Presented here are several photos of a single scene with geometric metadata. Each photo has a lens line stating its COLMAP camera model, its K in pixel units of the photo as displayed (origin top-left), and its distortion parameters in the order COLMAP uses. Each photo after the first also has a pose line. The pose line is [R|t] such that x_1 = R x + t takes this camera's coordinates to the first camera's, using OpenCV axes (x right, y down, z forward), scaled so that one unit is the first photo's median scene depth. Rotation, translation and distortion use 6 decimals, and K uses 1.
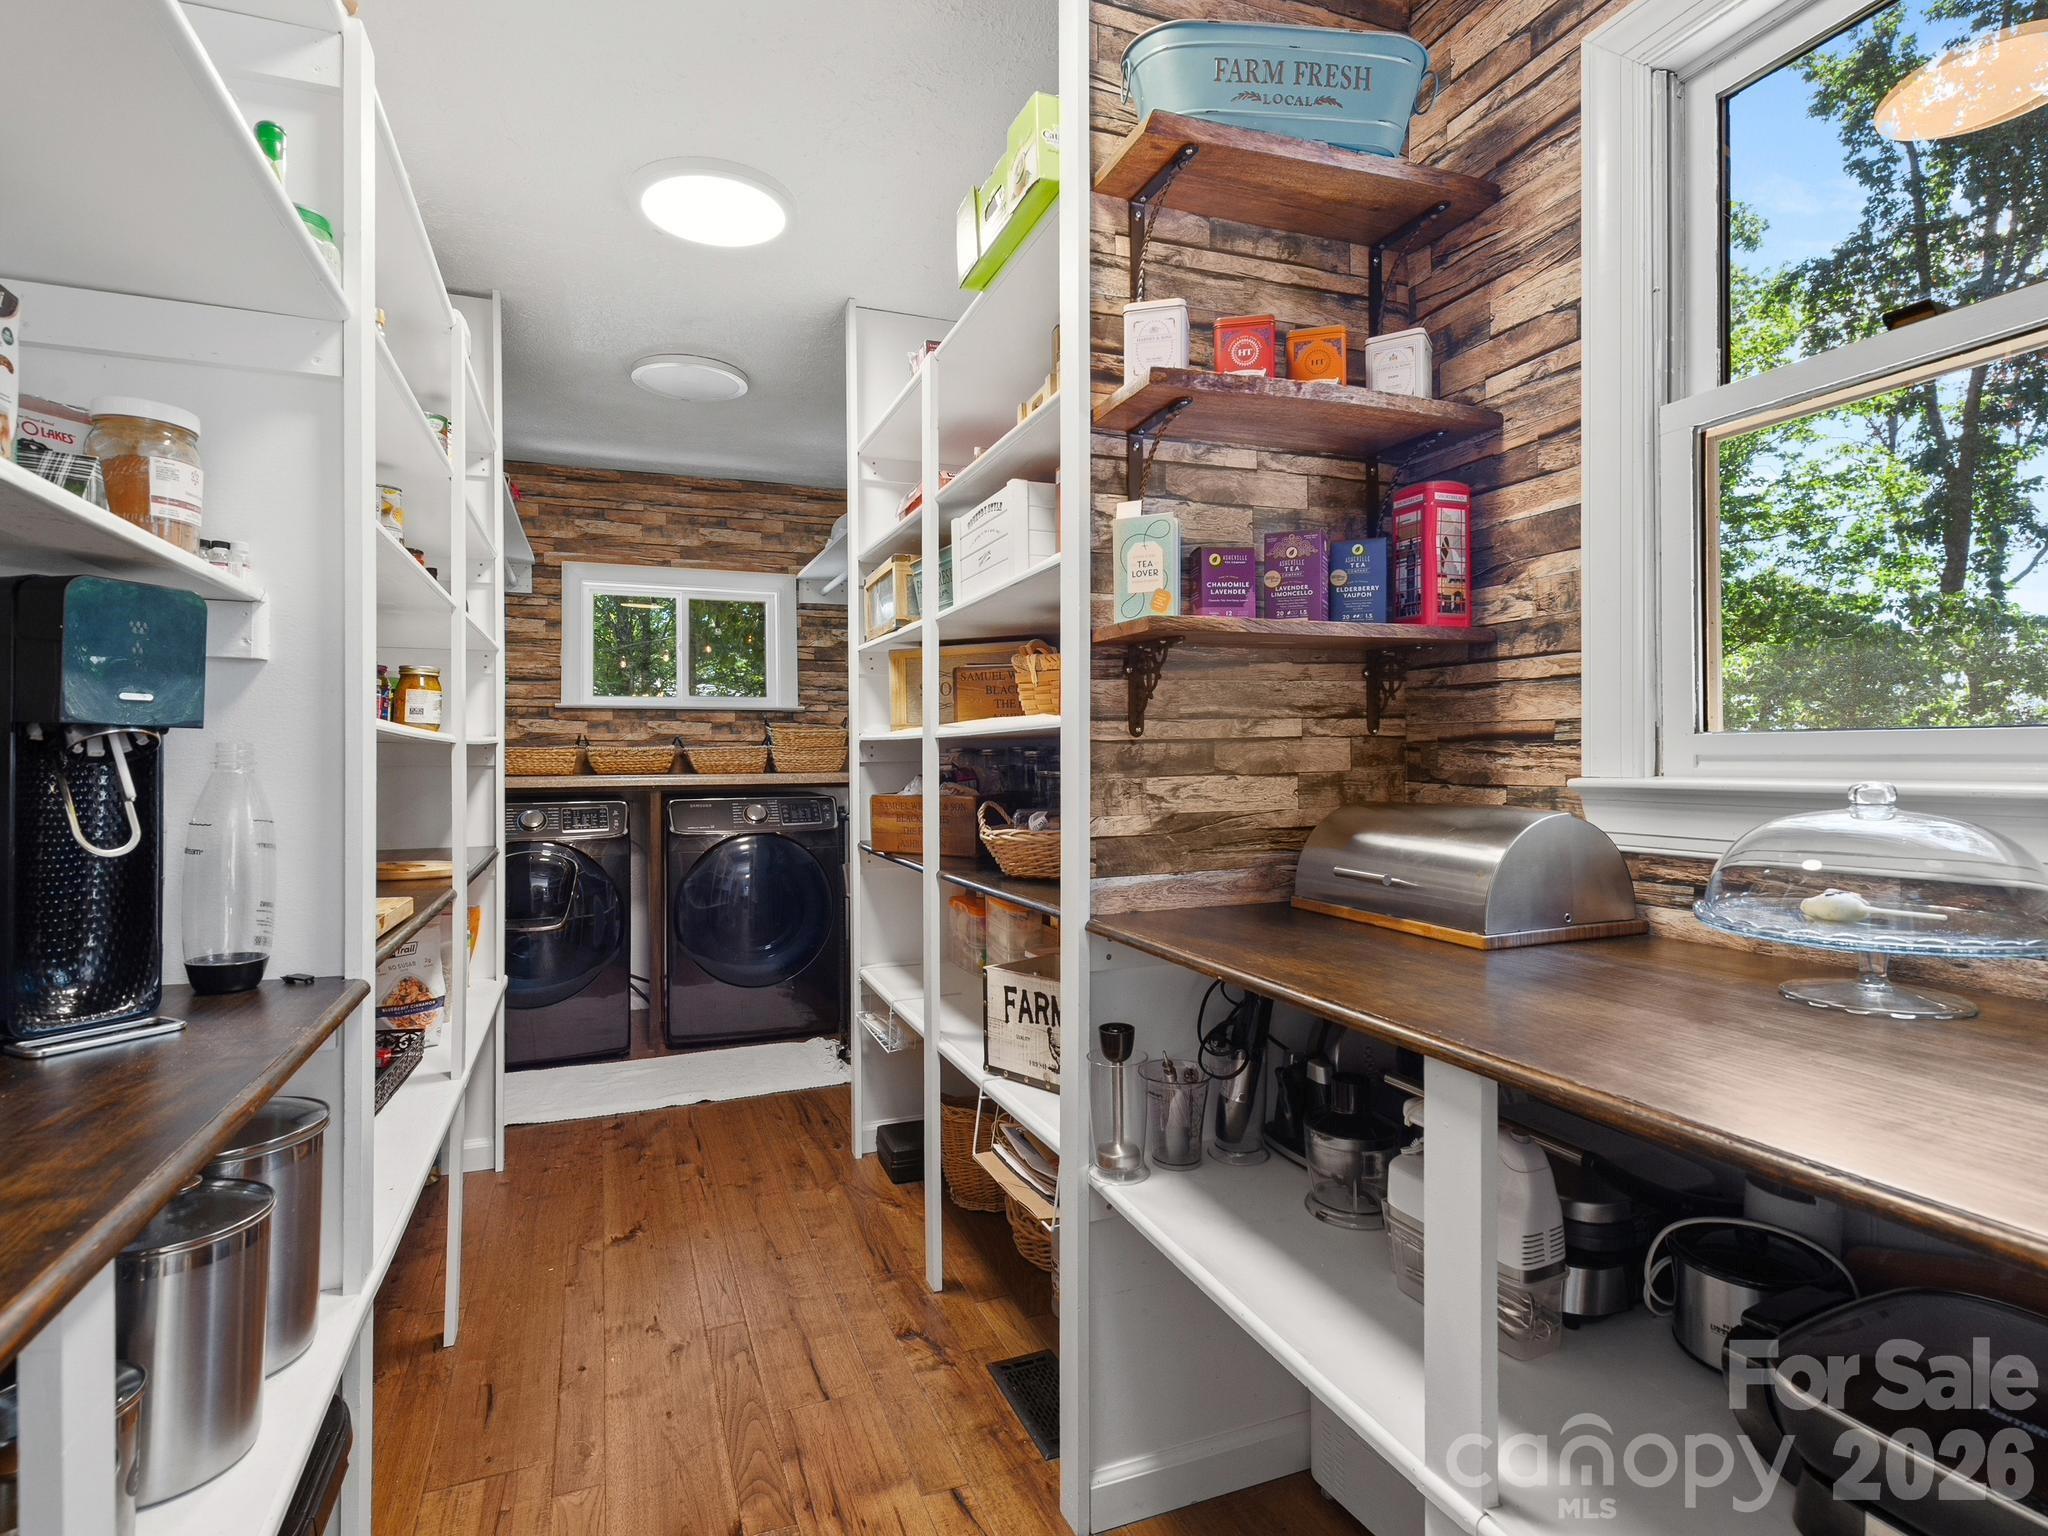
lens RADIAL K [[1042.0, 0, 1022.3], [0, 1042.0, 756.9], [0, 0, 1]] dist [0.036103, -0.000157]
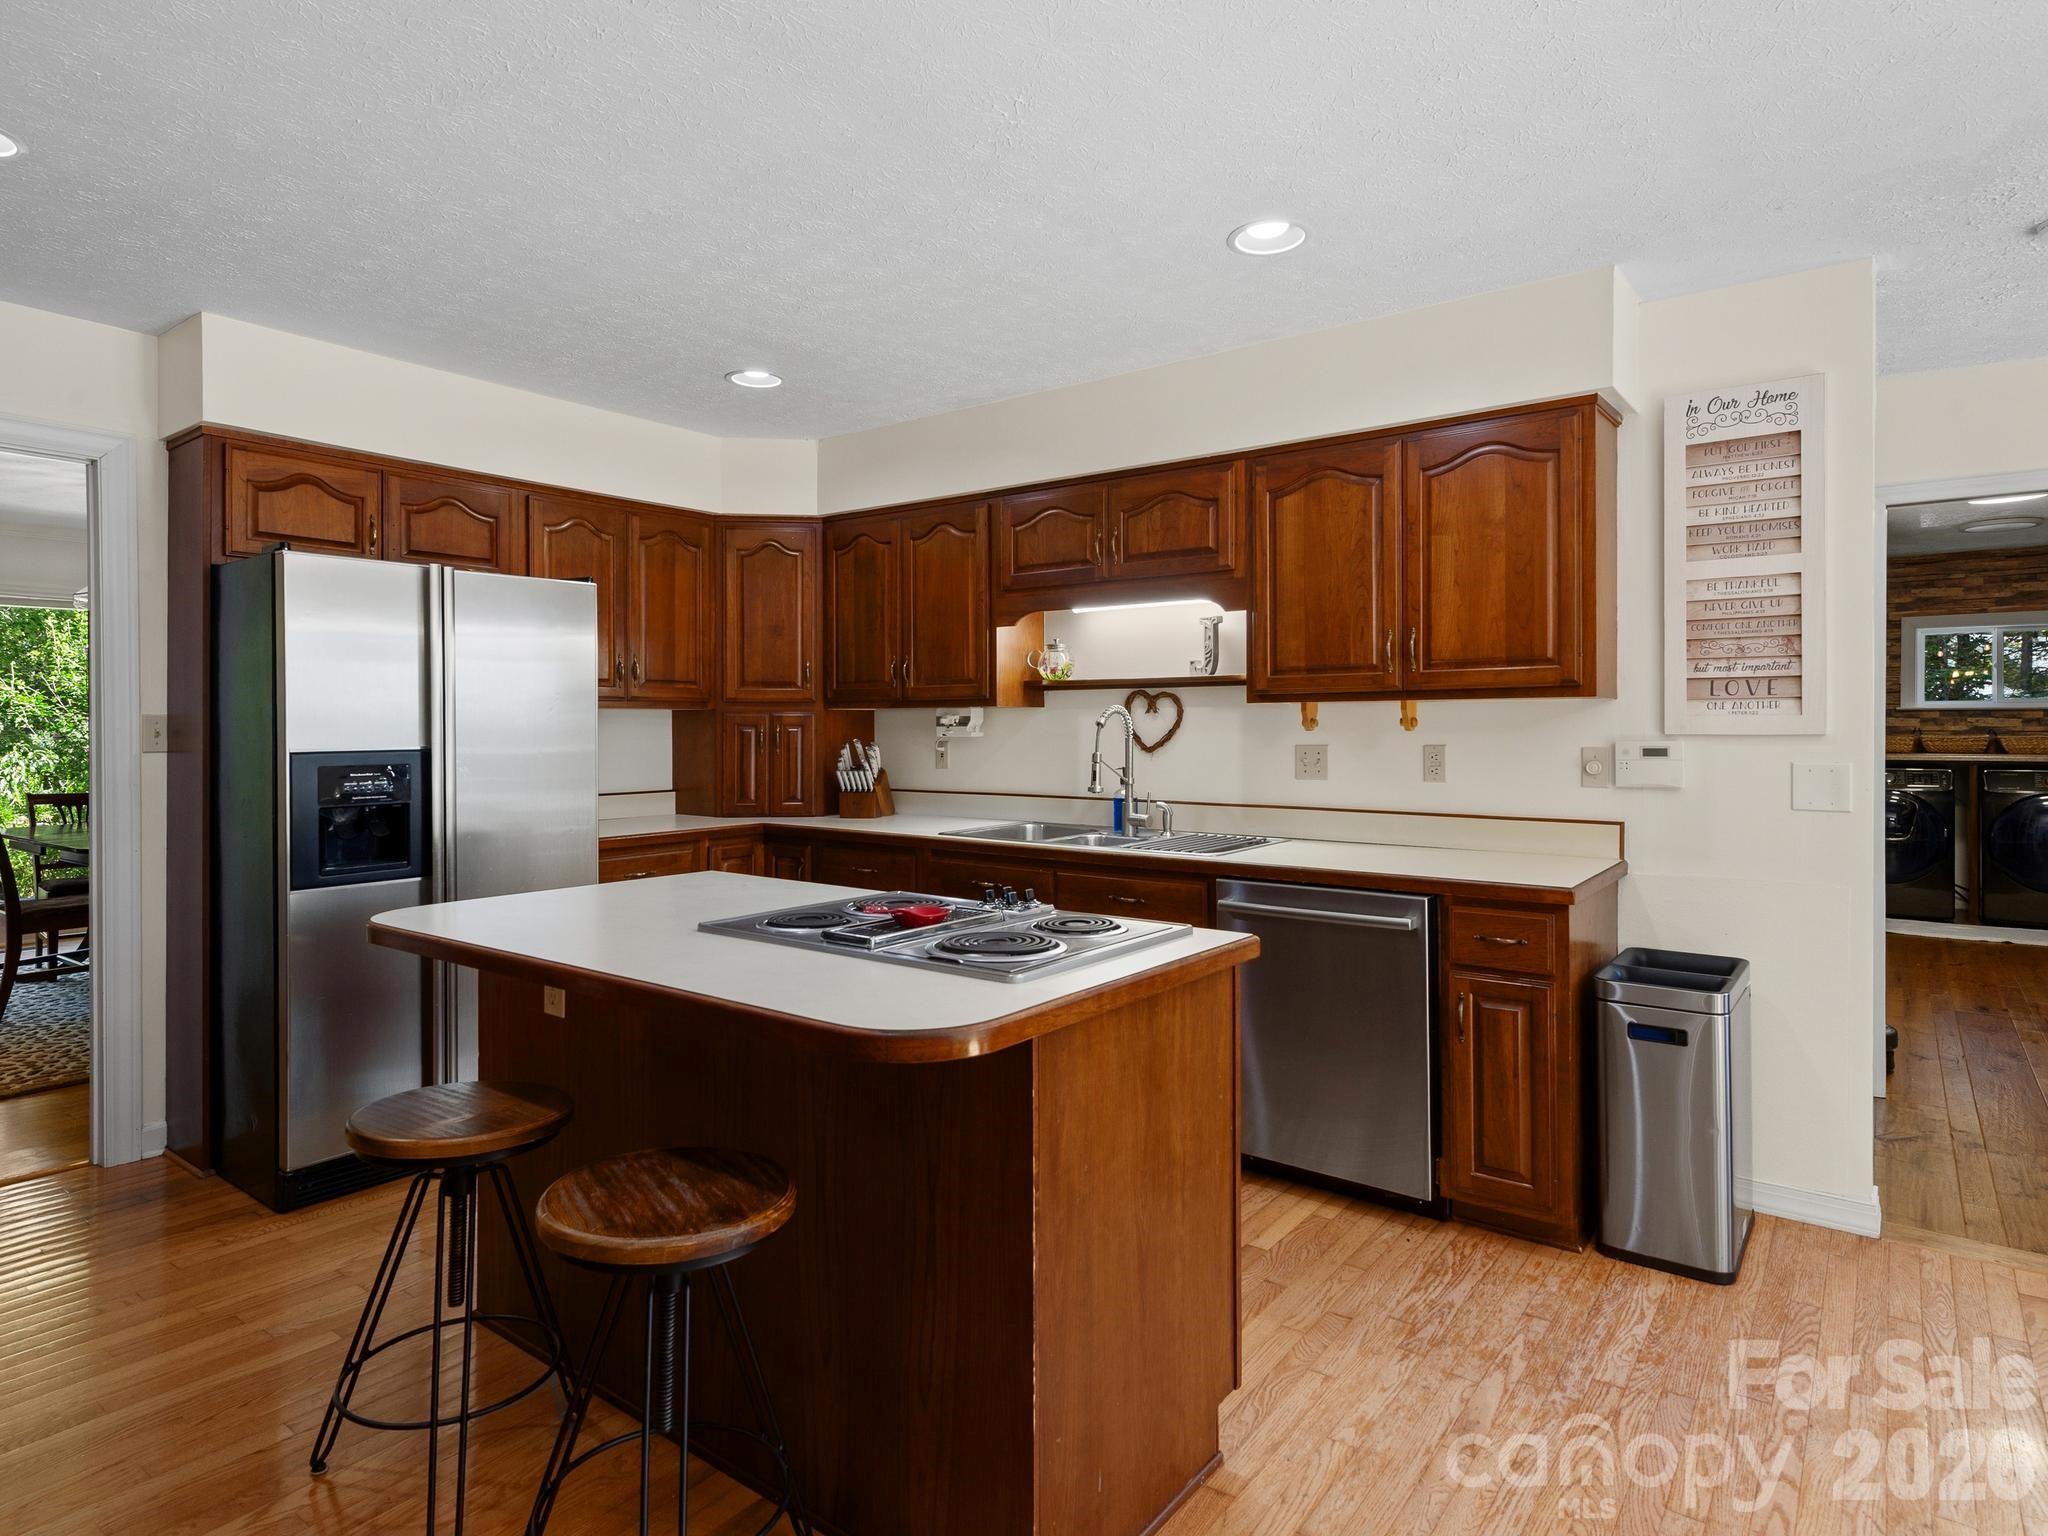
lens RADIAL K [[1152.4, 0, 1006.0], [0, 1152.4, 728.3], [0, 0, 1]] dist [-0.001194, -0.000434]
pose [[0.505584, 0.001853, -0.862775, 0.372158], [-0.003520, 0.999994, 0.000085, -0.014898], [0.862770, 0.002994, 0.505587, -1.031438]]
